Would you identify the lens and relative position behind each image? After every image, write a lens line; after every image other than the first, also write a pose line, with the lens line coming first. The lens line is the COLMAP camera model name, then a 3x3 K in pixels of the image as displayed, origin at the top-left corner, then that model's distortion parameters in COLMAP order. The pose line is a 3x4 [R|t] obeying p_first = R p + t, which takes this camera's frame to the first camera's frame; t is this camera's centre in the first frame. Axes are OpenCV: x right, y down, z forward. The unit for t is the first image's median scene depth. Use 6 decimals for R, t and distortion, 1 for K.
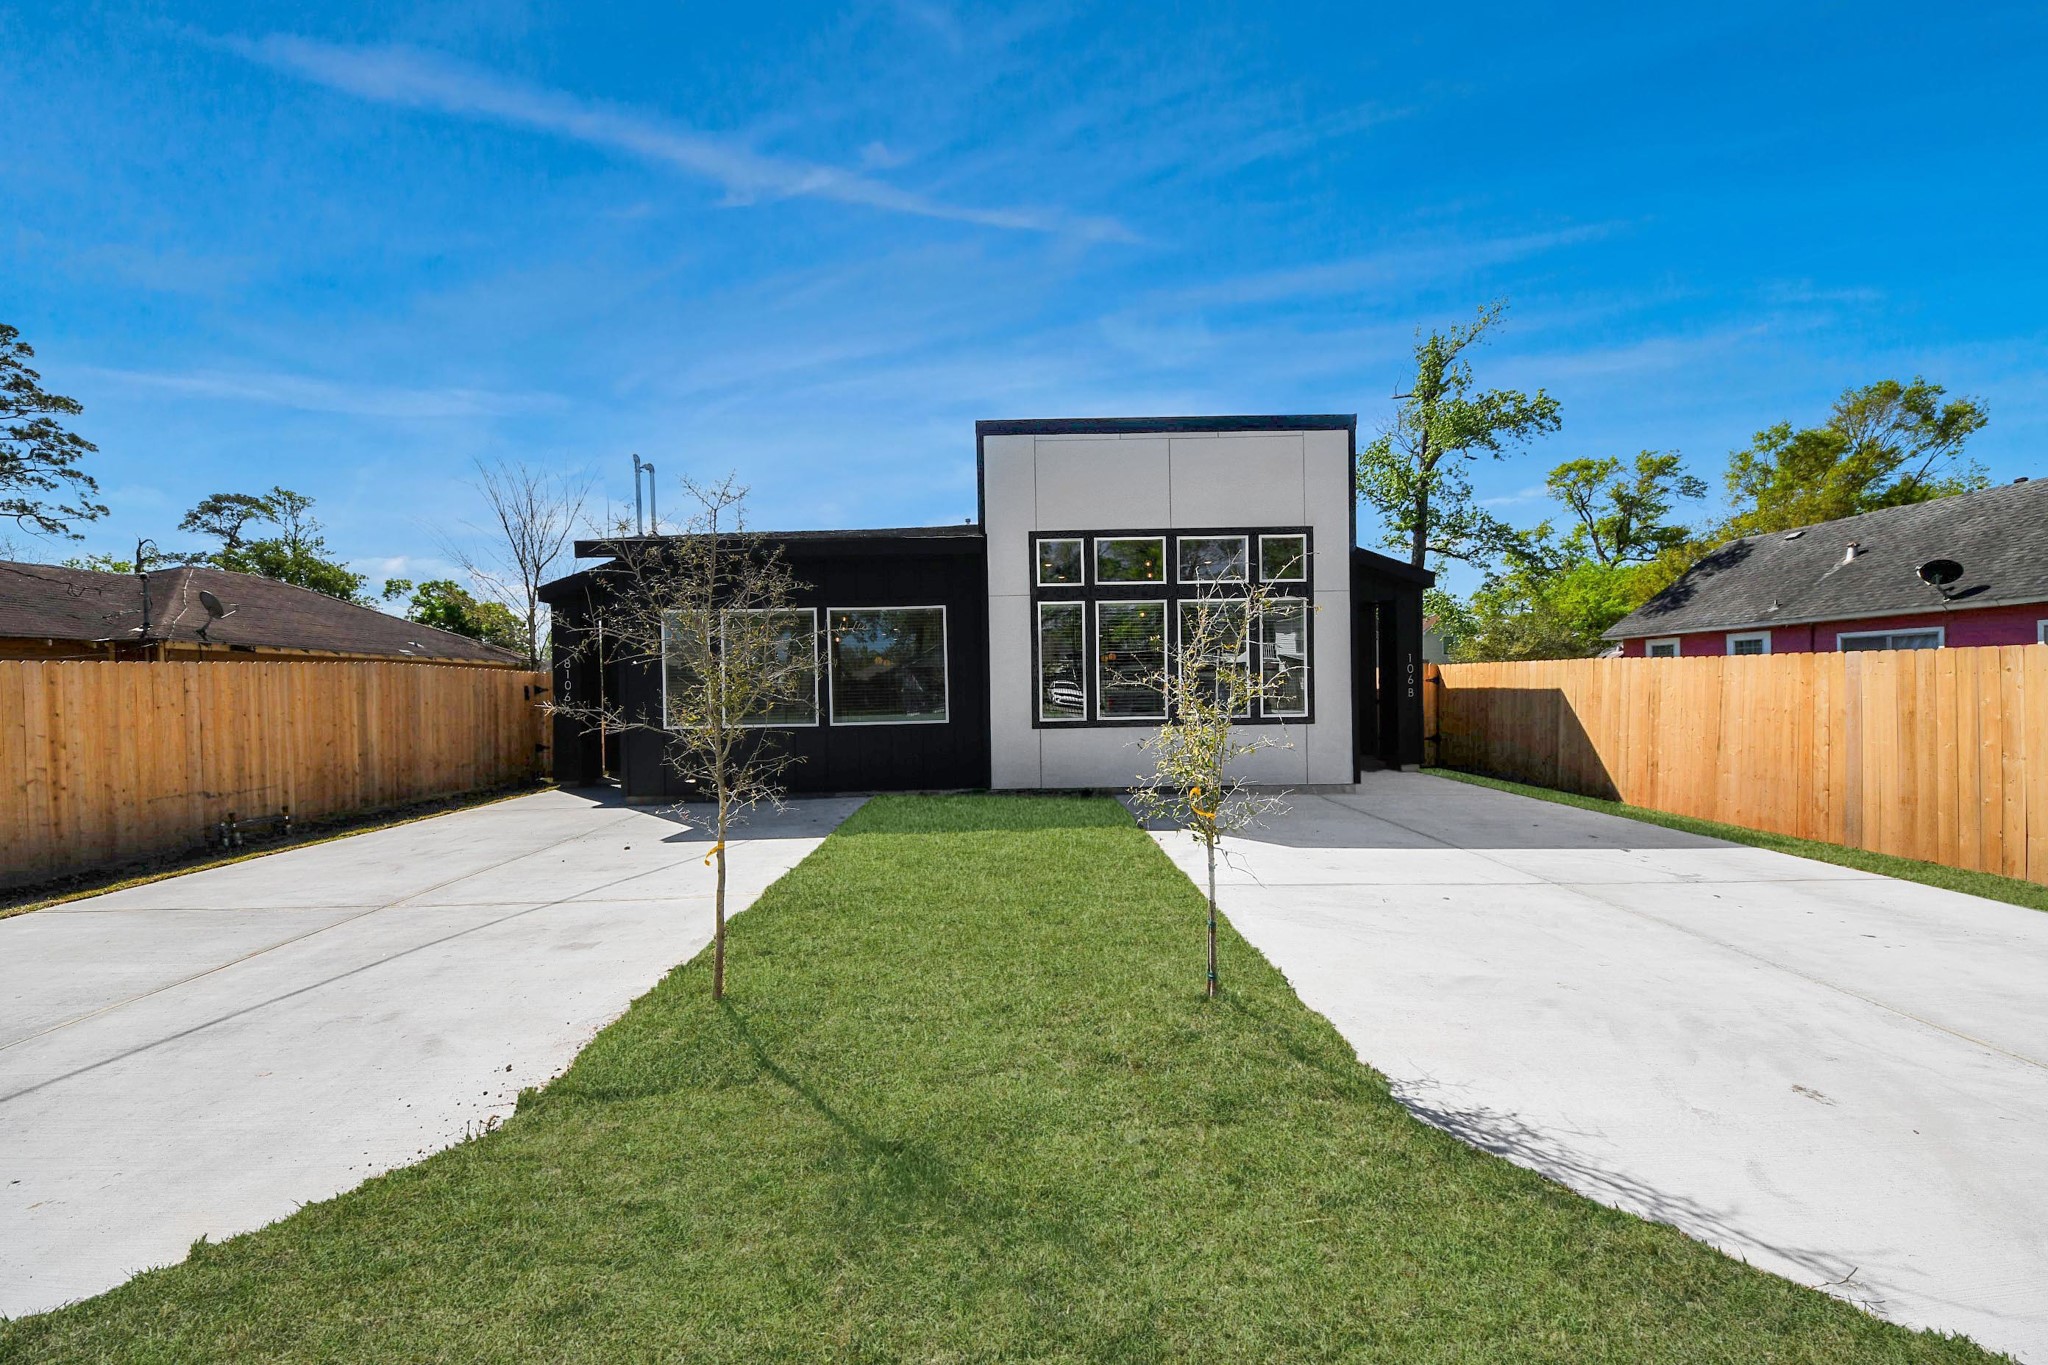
lens RADIAL K [[707.3, 0, 1024.0], [0, 707.3, 682.5], [0, 0, 1]] dist [-0.008537, -0.000014]
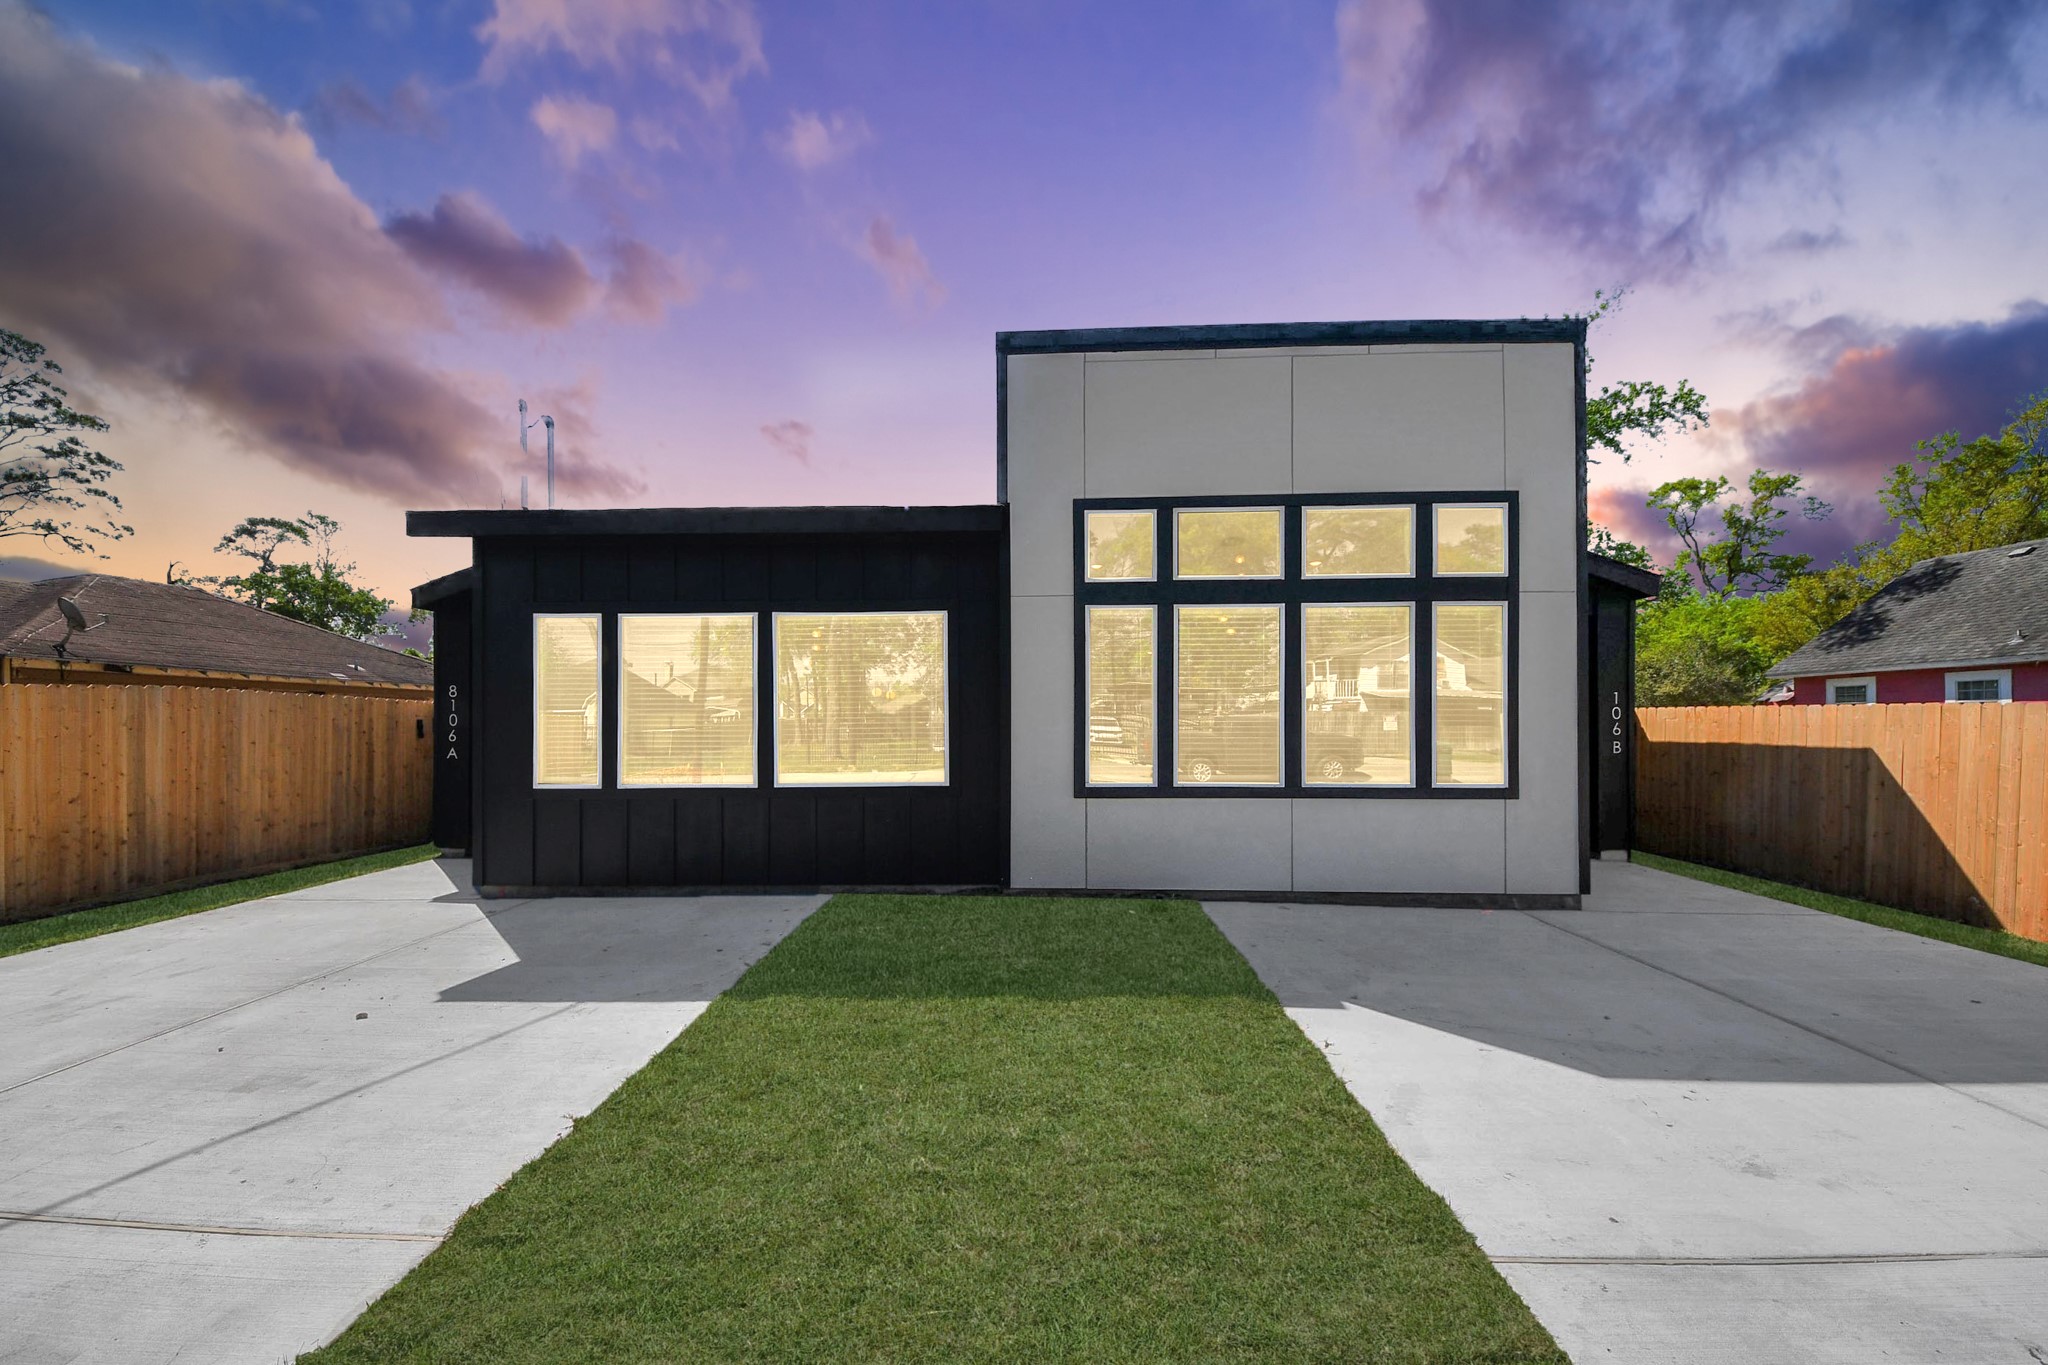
lens RADIAL K [[708.4, 0, 1023.7], [0, 708.4, 716.2], [0, 0, 1]] dist [0.000588, 0.000004]
pose [[0.998573, 0.014280, -0.051450, -0.001049], [-0.014315, 0.999897, -0.000303, -0.003942], [0.051441, 0.001039, 0.998676, 0.124061]]
